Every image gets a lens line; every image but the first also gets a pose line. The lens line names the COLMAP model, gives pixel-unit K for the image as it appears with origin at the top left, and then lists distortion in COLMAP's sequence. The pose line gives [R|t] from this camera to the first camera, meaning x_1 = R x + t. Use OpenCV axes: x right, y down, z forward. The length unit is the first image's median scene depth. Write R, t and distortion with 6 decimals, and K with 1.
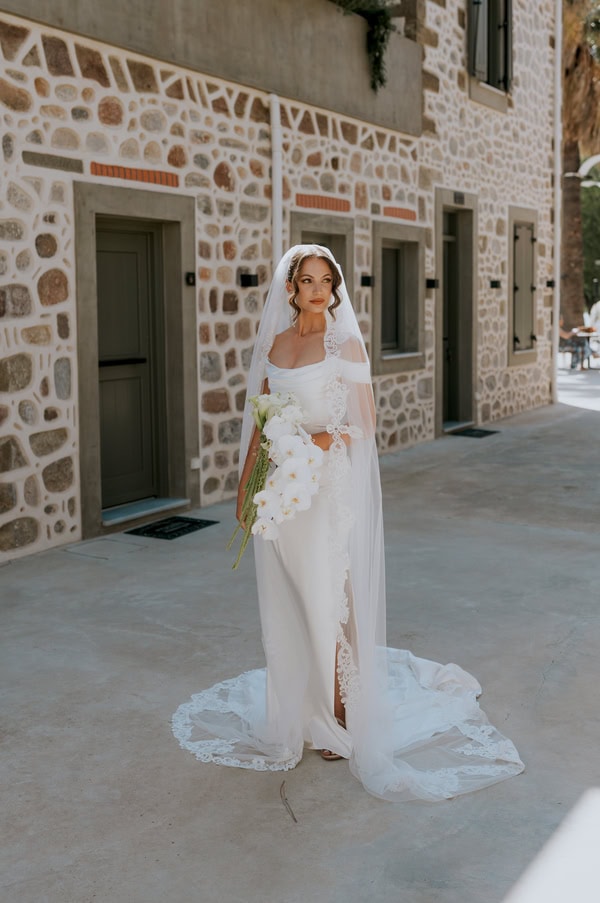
lens RADIAL K [[1021.4, 0, 300.0], [0, 1021.4, 451.5], [0, 0, 1]] dist [-0.001929, 0.010427]
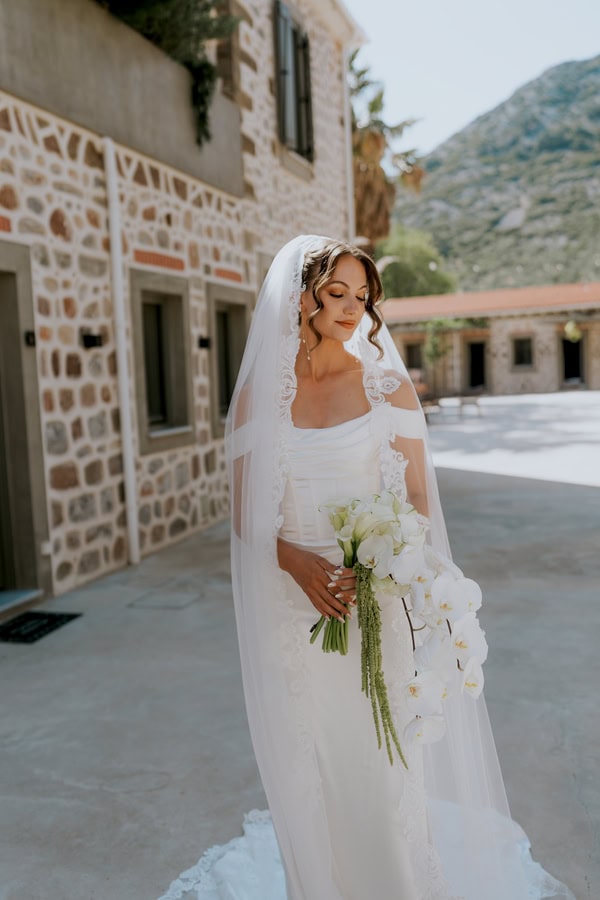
lens RADIAL K [[872.3, 0, 285.9], [0, 872.3, 483.5], [0, 0, 1]] dist [0.002836, 0.010926]
pose [[0.970828, -0.059937, 0.232163, -0.070740], [0.065502, 0.997719, -0.016328, -0.017499], [-0.230655, 0.031059, 0.972540, 0.211360]]
